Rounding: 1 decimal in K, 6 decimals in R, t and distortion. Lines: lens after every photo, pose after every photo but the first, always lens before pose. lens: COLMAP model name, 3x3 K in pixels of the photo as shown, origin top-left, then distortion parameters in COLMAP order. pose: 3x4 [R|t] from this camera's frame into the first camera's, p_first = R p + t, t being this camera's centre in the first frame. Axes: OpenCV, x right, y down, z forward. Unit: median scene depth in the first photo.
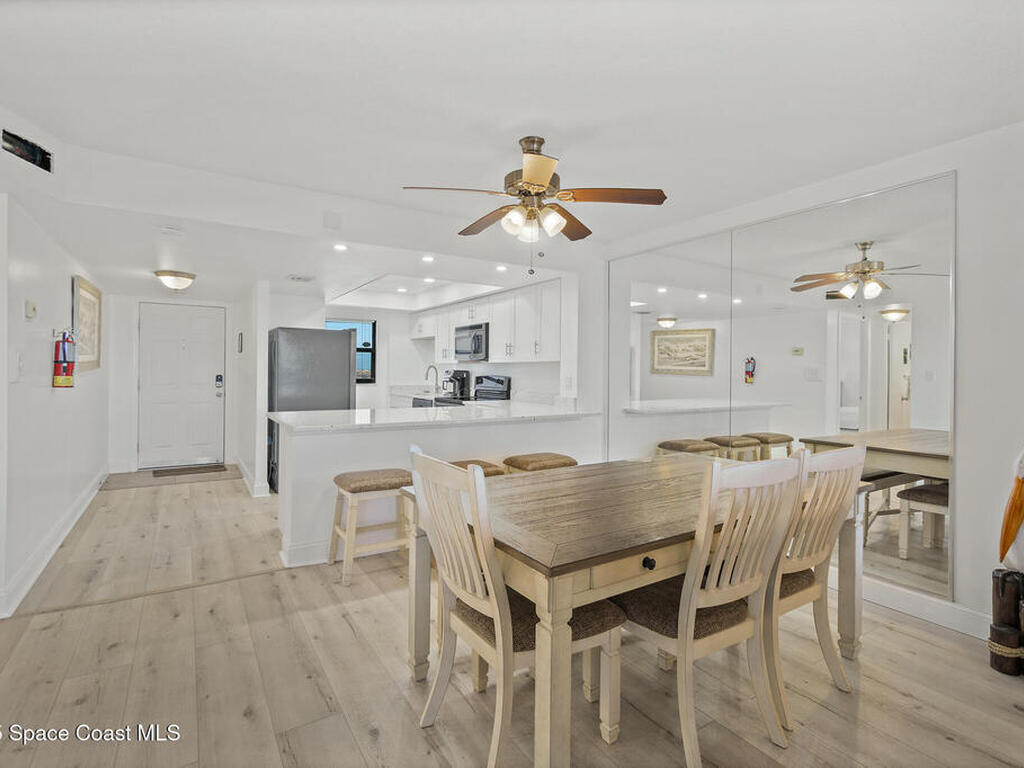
lens RADIAL K [[506.8, 0, 506.2], [0, 506.8, 374.1], [0, 0, 1]] dist [-0.004932, -0.000783]
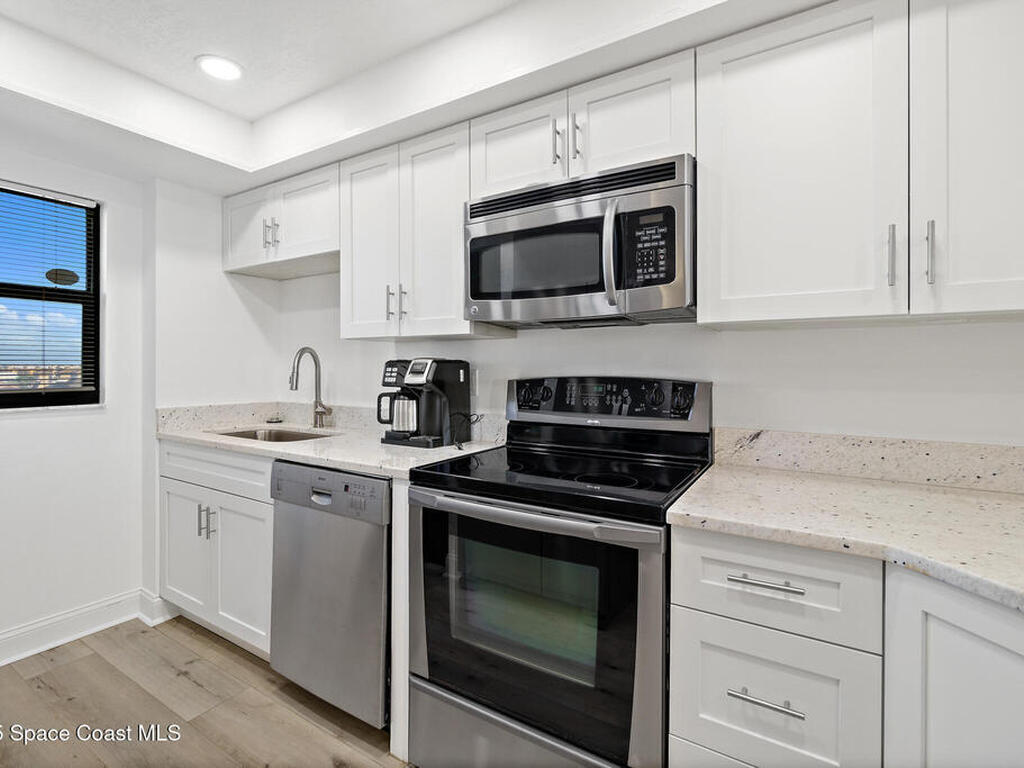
lens RADIAL K [[506.8, 0, 526.7], [0, 506.8, 371.1], [0, 0, 1]] dist [-0.004932, -0.000783]
pose [[0.898426, -0.010641, 0.438996, -0.239087], [0.008247, 0.999939, 0.007360, -0.003212], [-0.439047, -0.002992, 0.898459, 0.912505]]
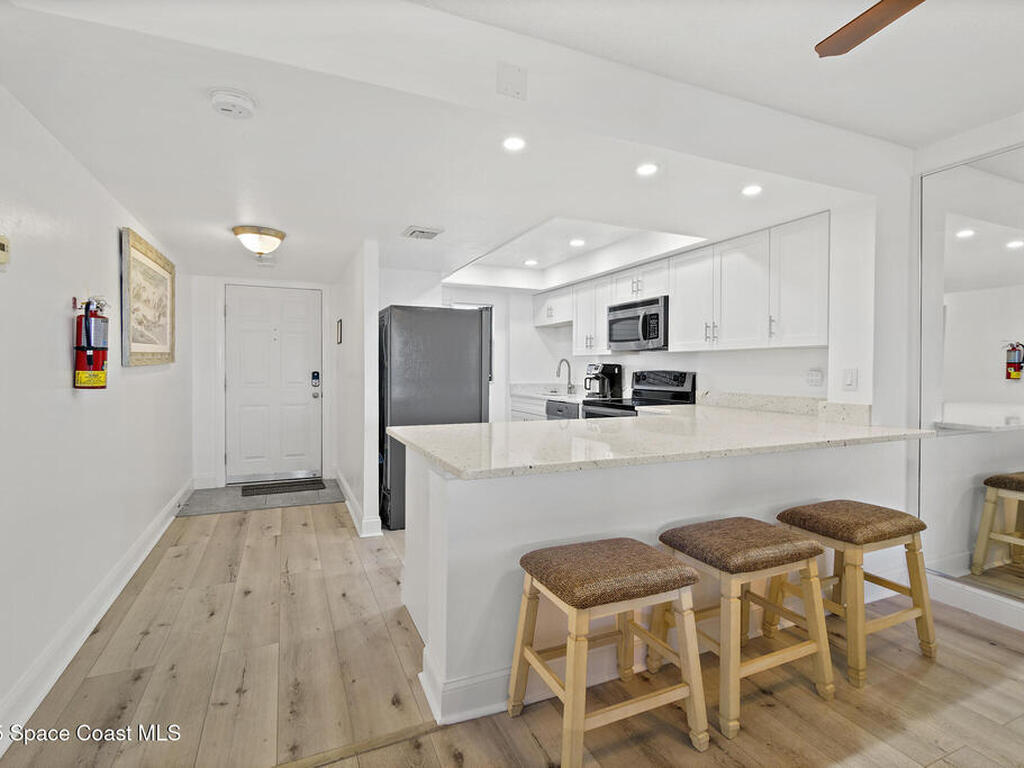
lens RADIAL K [[506.8, 0, 506.7], [0, 506.8, 378.2], [0, 0, 1]] dist [-0.004932, -0.000783]
pose [[0.988468, -0.002972, -0.151401, -0.168459], [0.004863, 0.999915, 0.012119, 0.005044], [0.151352, -0.012716, 0.988398, 0.290297]]
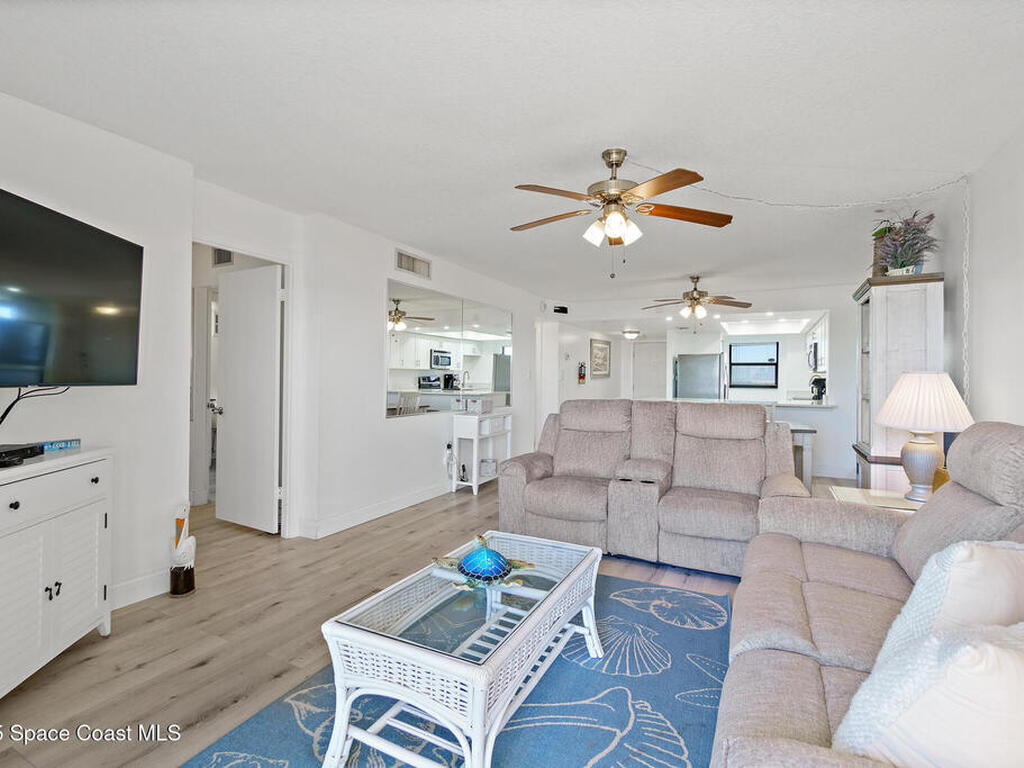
lens RADIAL K [[493.3, 0, 509.1], [0, 493.3, 382.1], [0, 0, 1]] dist [-0.003089, -0.000147]
pose [[0.518471, 0.000002, -0.855095, 0.738922], [-0.009725, 0.999935, -0.005894, 0.023351], [0.855040, 0.011372, 0.518437, -0.436836]]
